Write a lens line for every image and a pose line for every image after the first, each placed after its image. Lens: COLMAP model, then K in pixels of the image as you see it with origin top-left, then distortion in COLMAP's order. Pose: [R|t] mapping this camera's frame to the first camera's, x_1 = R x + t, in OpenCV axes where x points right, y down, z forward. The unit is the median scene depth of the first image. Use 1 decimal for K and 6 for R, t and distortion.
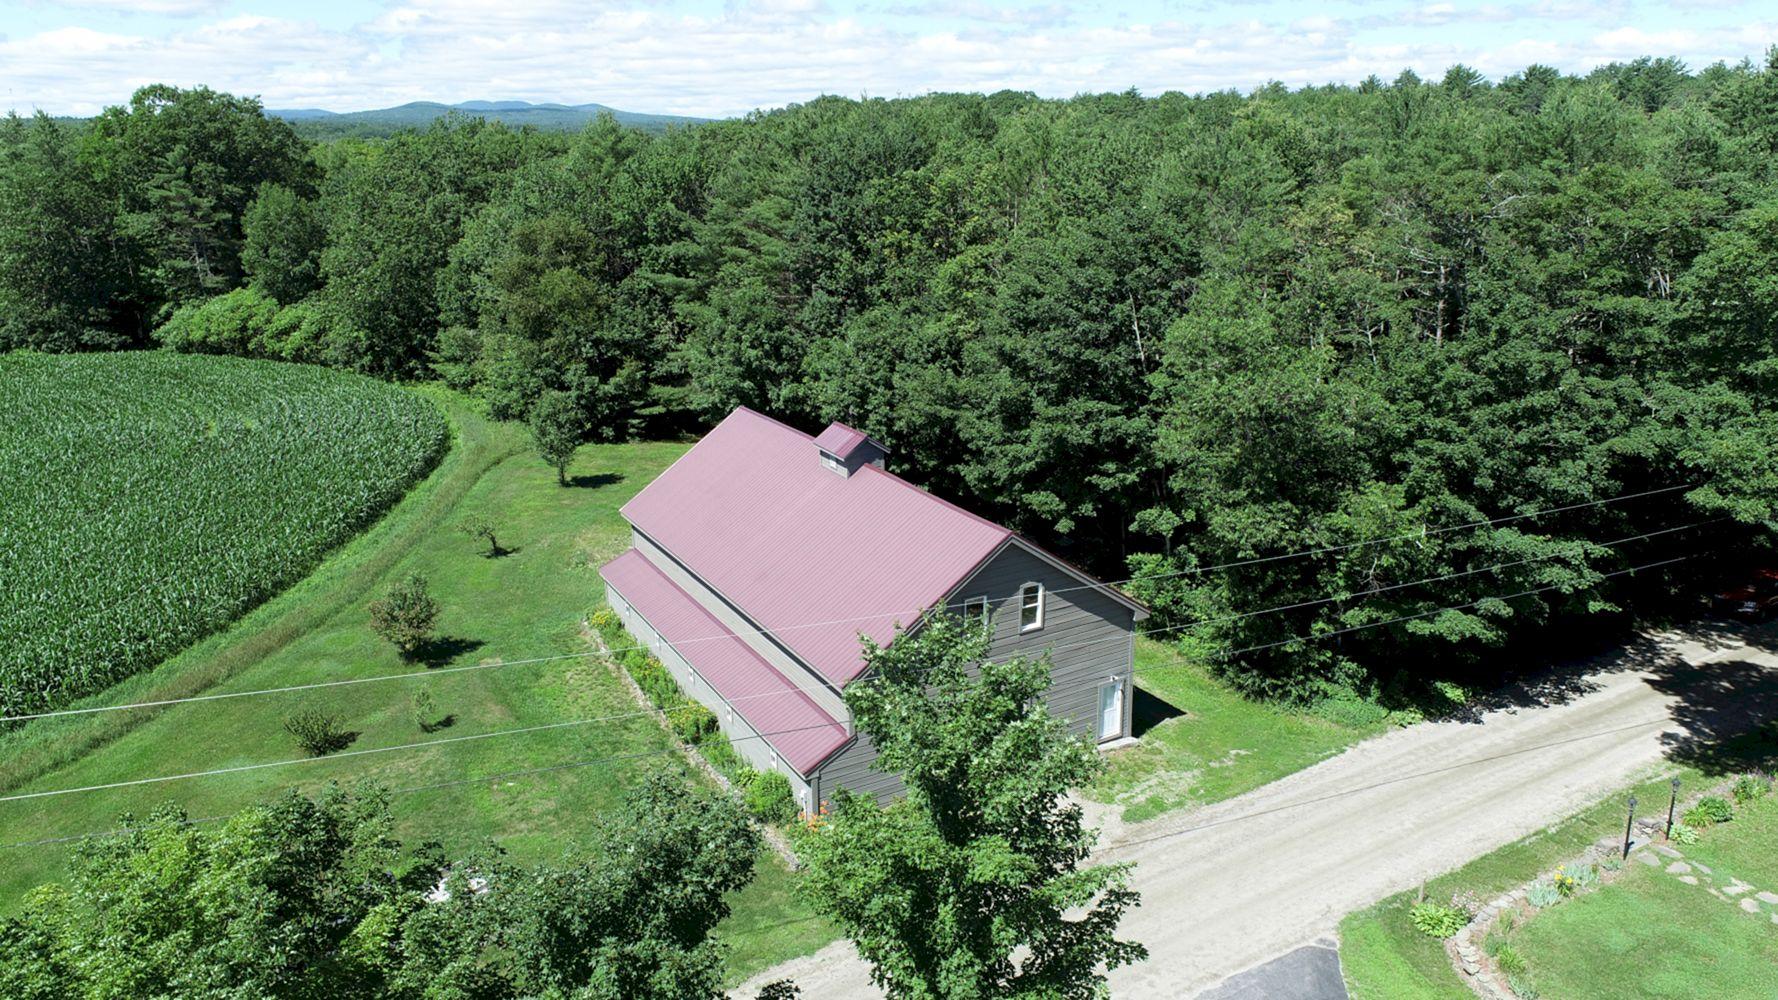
lens RADIAL K [[1201.3, 0, 893.4], [0, 1201.3, 495.3], [0, 0, 1]] dist [-0.020754, 0.011172]
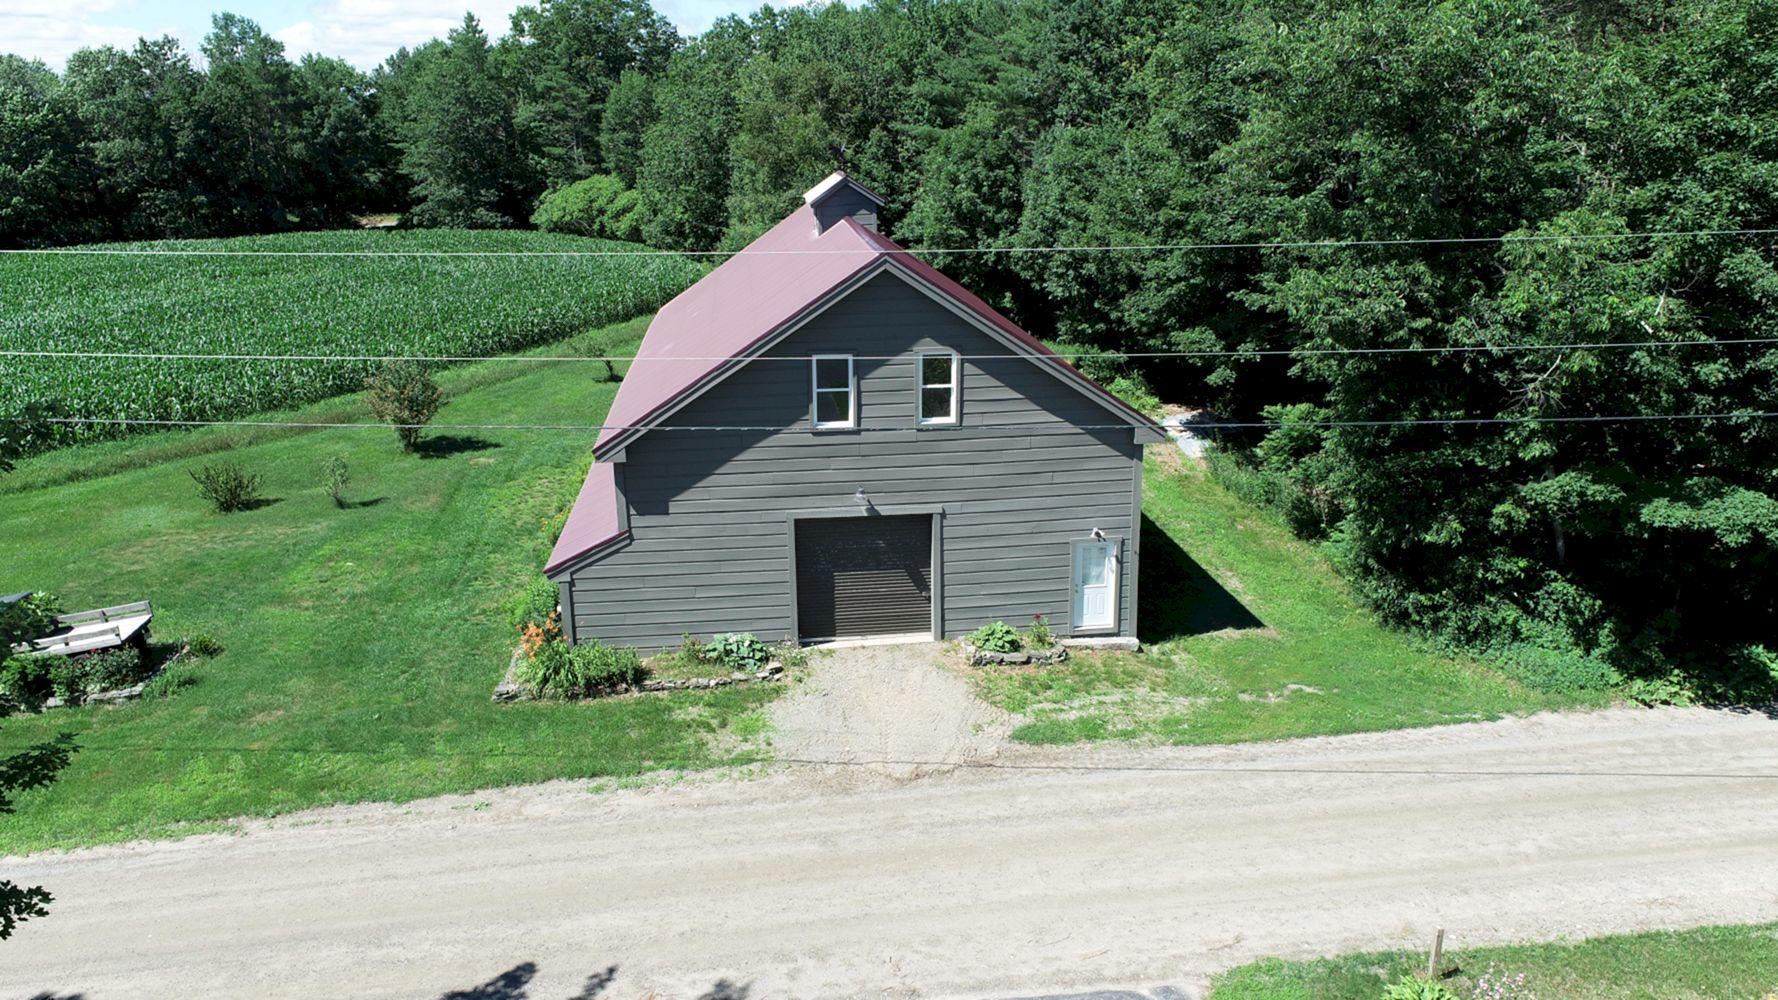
lens RADIAL K [[1201.3, 0, 895.4], [0, 1201.3, 497.8], [0, 0, 1]] dist [-0.020754, 0.011172]
pose [[0.916898, 0.113001, -0.382791, 0.299657], [-0.109328, 0.993509, 0.031413, 0.115389], [0.383856, 0.013047, 0.923301, 0.345034]]
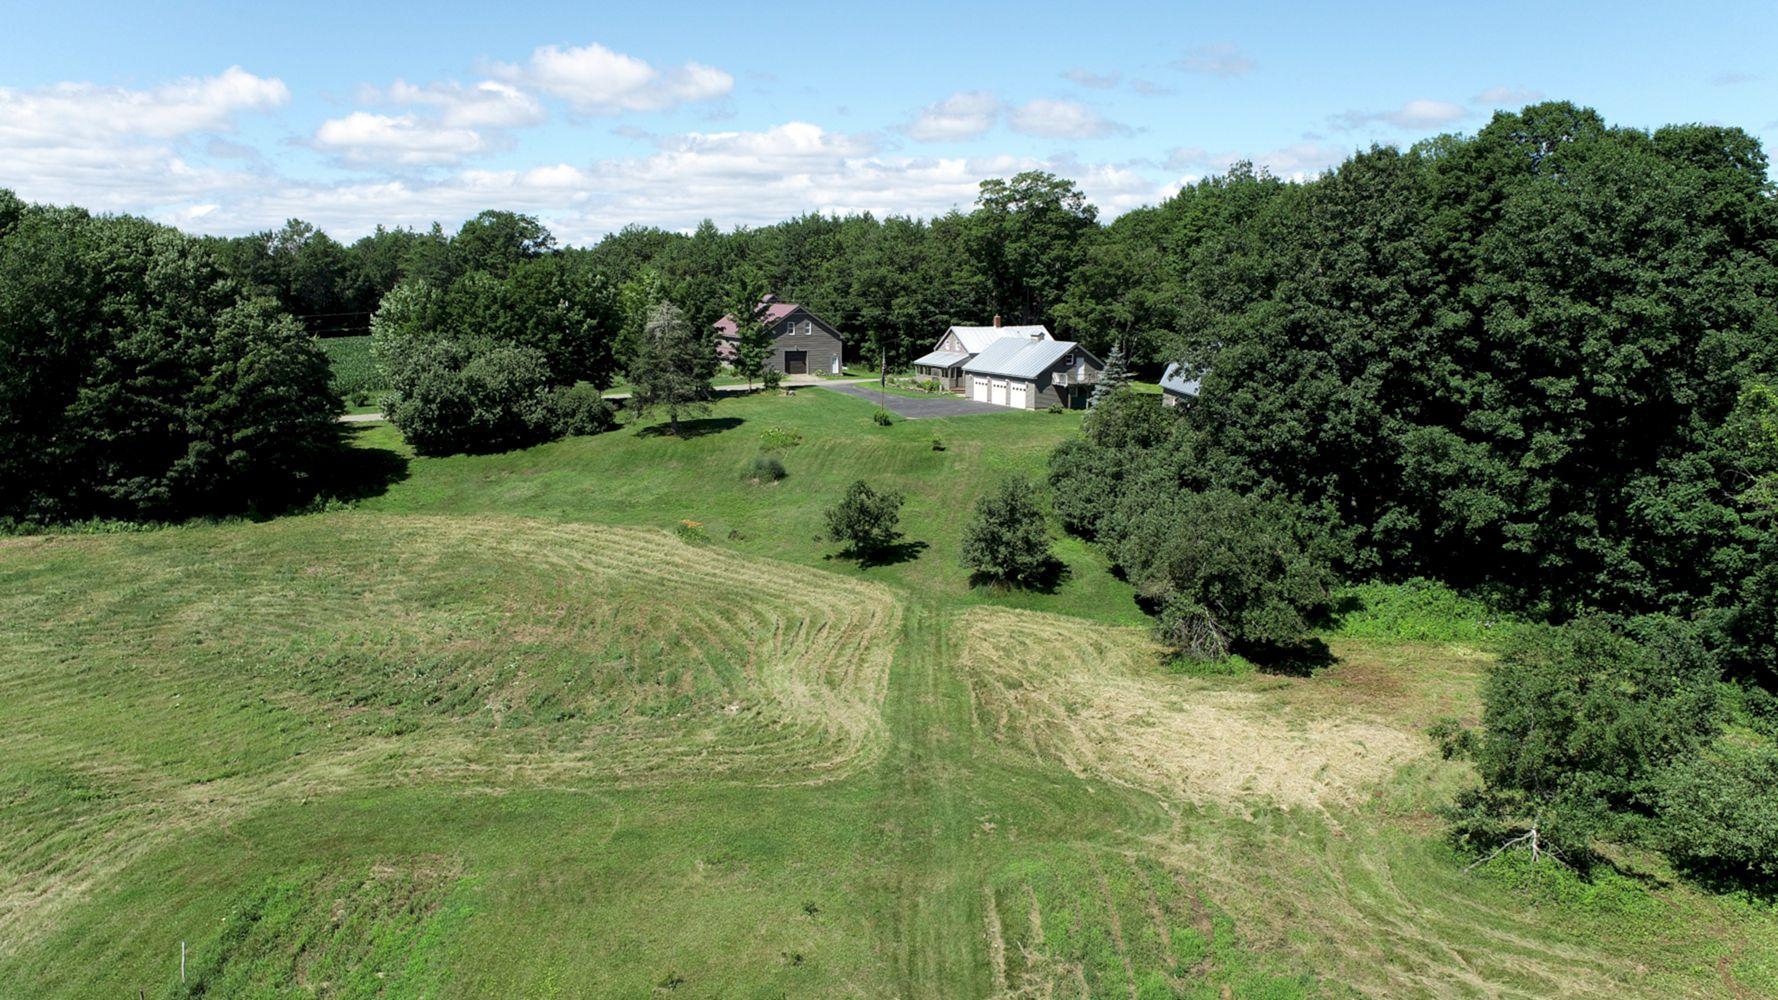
lens RADIAL K [[1201.3, 0, 889.9], [0, 1201.3, 497.7], [0, 0, 1]] dist [-0.020754, 0.011172]
pose [[0.996246, 0.021092, -0.083964, 0.607520], [-0.030867, 0.992666, -0.116884, 0.914860], [0.080883, 0.119037, 0.989590, -2.303815]]
